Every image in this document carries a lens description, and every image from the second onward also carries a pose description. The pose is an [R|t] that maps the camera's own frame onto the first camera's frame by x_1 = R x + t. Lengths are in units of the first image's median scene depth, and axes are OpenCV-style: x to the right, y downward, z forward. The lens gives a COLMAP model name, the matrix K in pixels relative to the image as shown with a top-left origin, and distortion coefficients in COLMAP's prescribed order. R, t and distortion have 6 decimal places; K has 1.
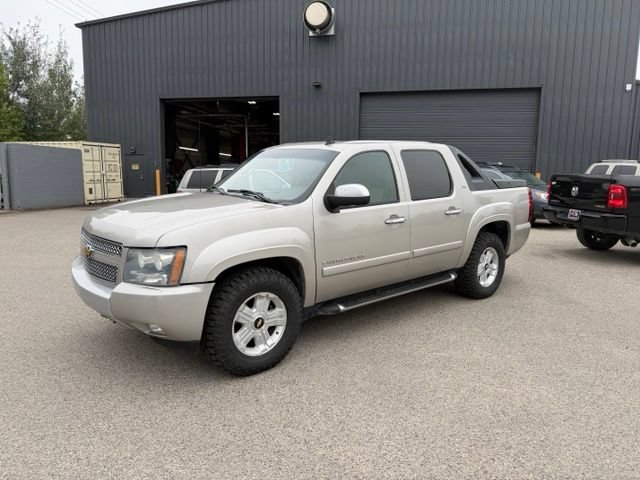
lens RADIAL K [[449.5, 0, 320.0], [0, 449.5, 245.4], [0, 0, 1]] dist [0.041466, -0.061499]
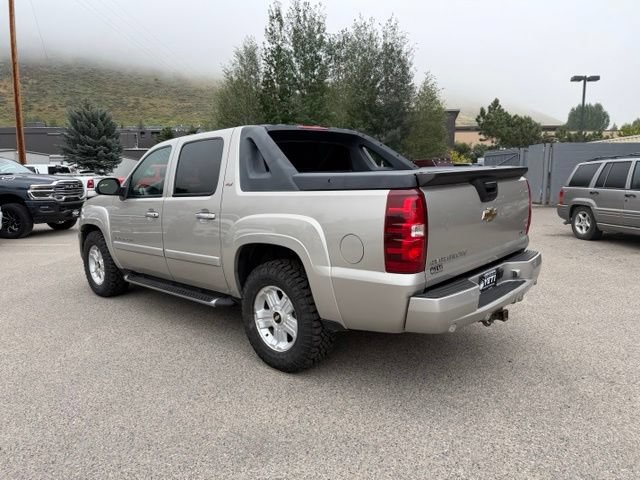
lens RADIAL K [[449.5, 0, 321.8], [0, 449.5, 236.6], [0, 0, 1]] dist [0.041466, -0.061499]
pose [[0.115000, 0.125478, -0.985409, 1.036816], [-0.140369, 0.984089, 0.108928, -0.145113], [0.983398, 0.125794, 0.130784, 1.052184]]
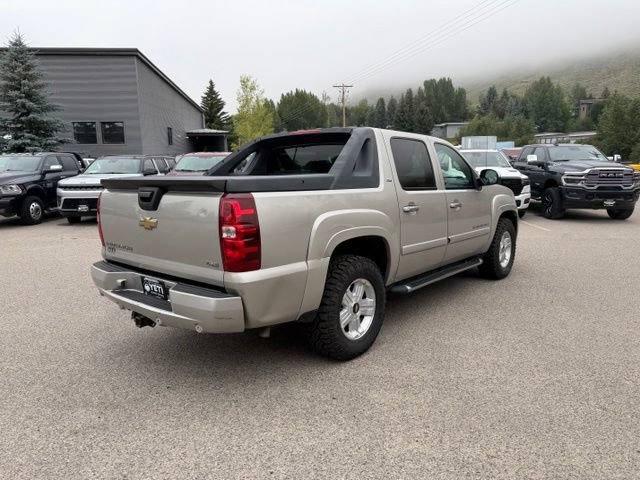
lens RADIAL K [[449.5, 0, 325.5], [0, 449.5, 239.1], [0, 0, 1]] dist [0.041466, -0.061499]
pose [[-0.984936, 0.023563, -0.171309, 0.331100], [-0.032959, 0.946929, 0.319749, -0.326008], [0.169751, 0.320578, -0.931887, 1.975387]]
